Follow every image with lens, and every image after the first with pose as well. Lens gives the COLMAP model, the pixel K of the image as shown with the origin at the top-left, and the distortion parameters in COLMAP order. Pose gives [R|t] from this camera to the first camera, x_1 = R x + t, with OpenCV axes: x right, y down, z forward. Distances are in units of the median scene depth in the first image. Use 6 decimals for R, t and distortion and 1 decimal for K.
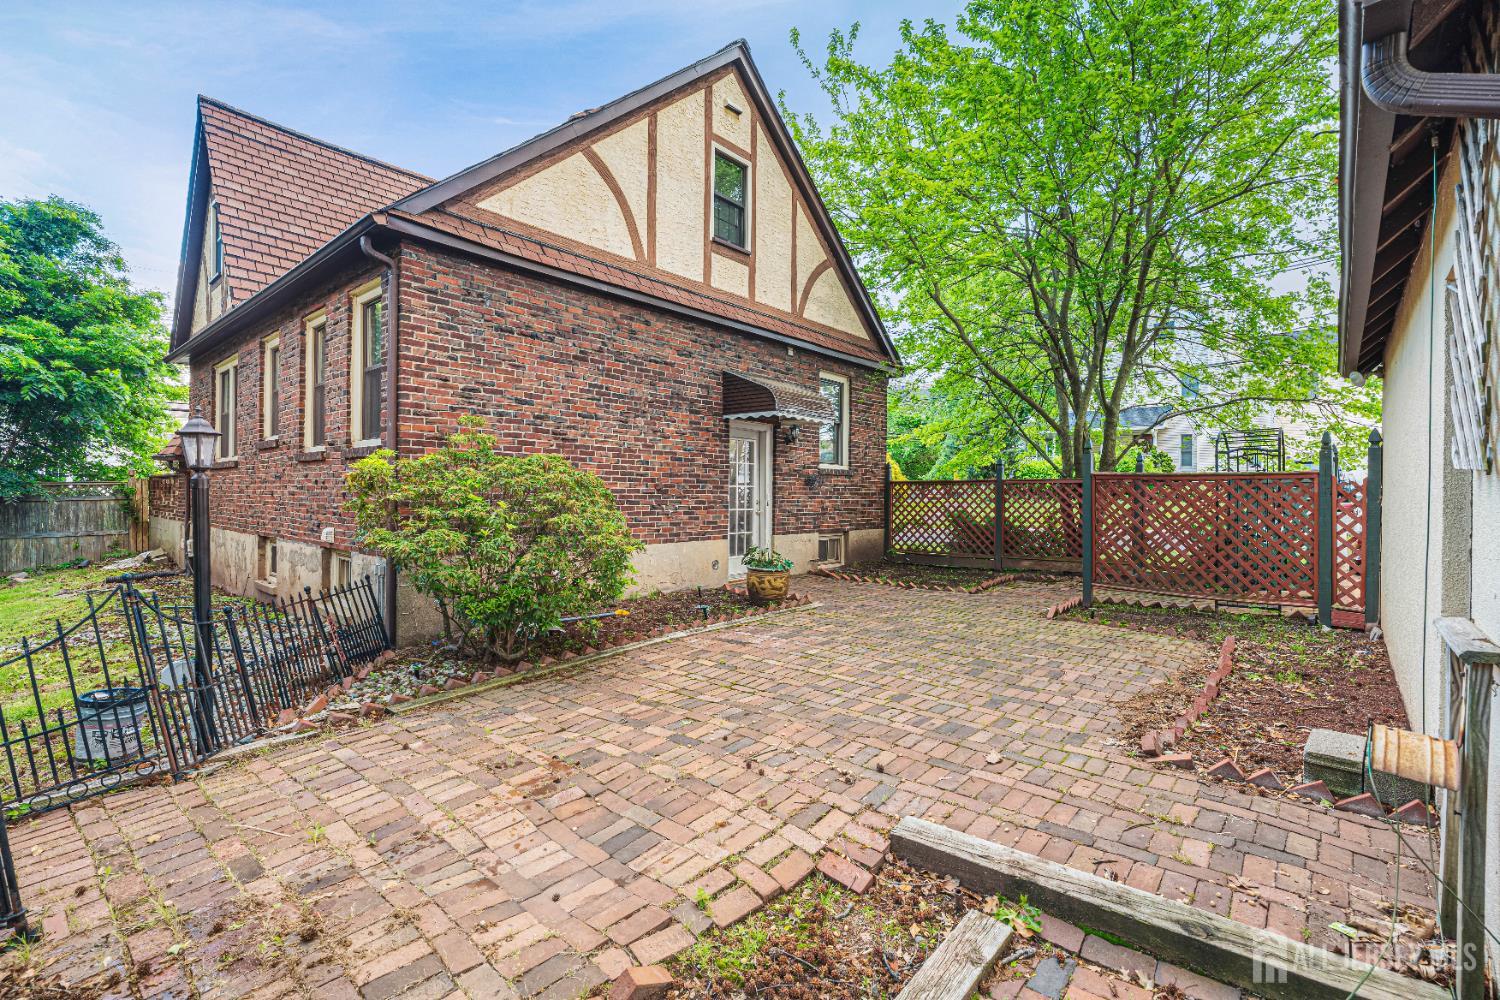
lens RADIAL K [[677.0, 0, 753.5], [0, 677.0, 502.7], [0, 0, 1]] dist [0.004511, -0.001327]
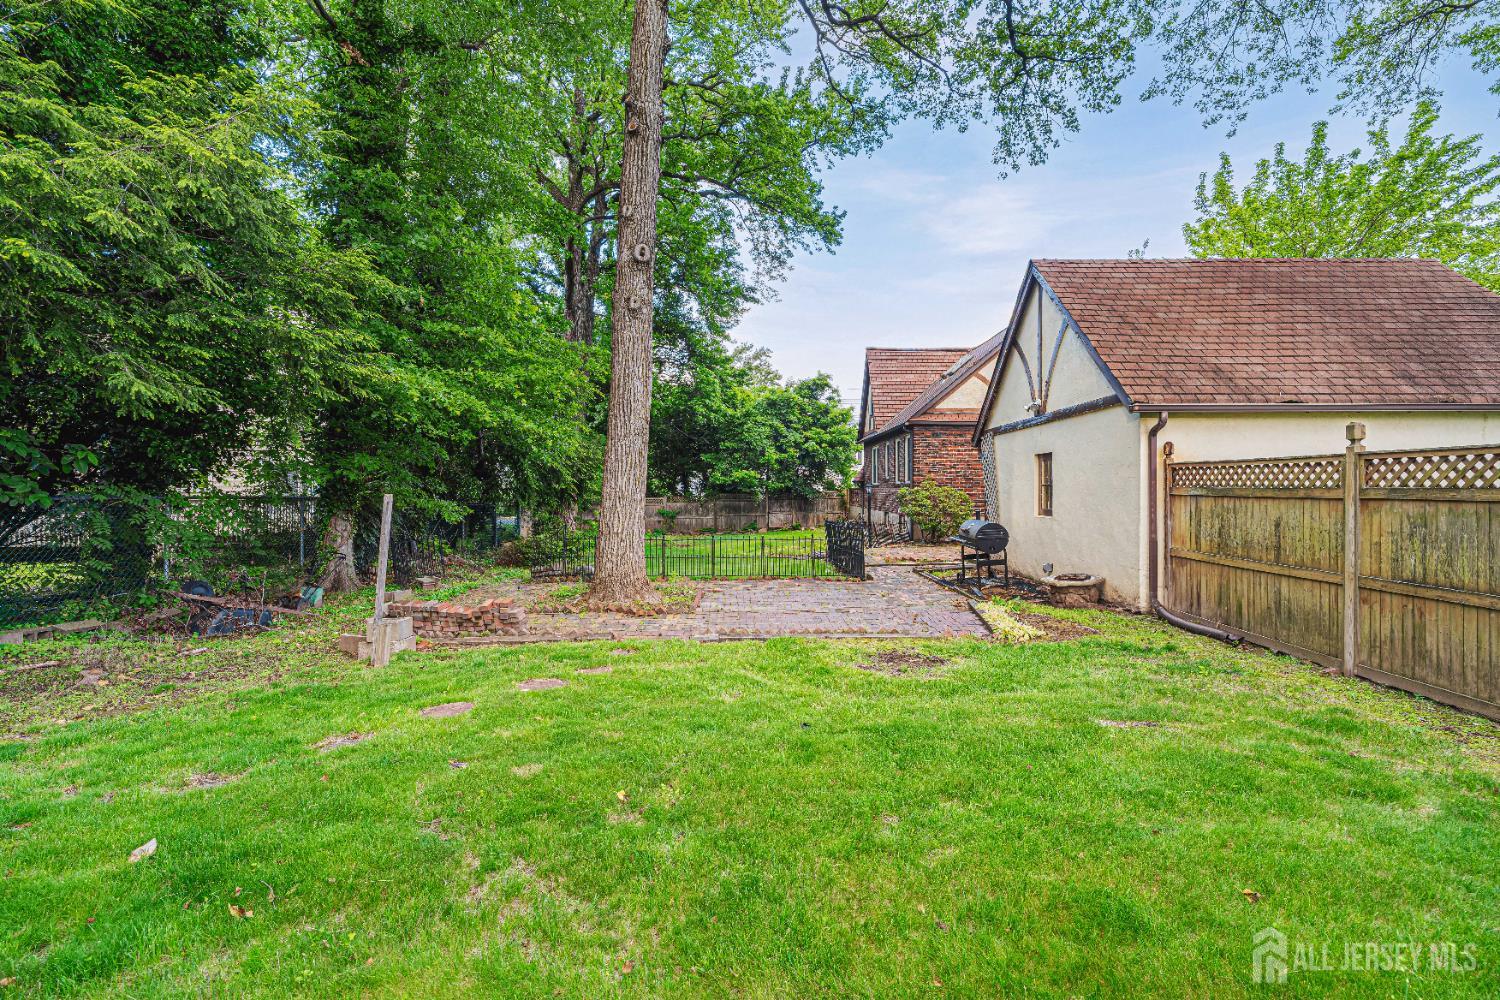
lens RADIAL K [[677.0, 0, 750.5], [0, 677.0, 497.9], [0, 0, 1]] dist [0.004511, -0.001327]
pose [[0.658504, -0.002658, -0.752572, 0.906824], [-0.000073, 0.999994, -0.003596, 0.002369], [0.752577, 0.002423, 0.658500, -1.127033]]
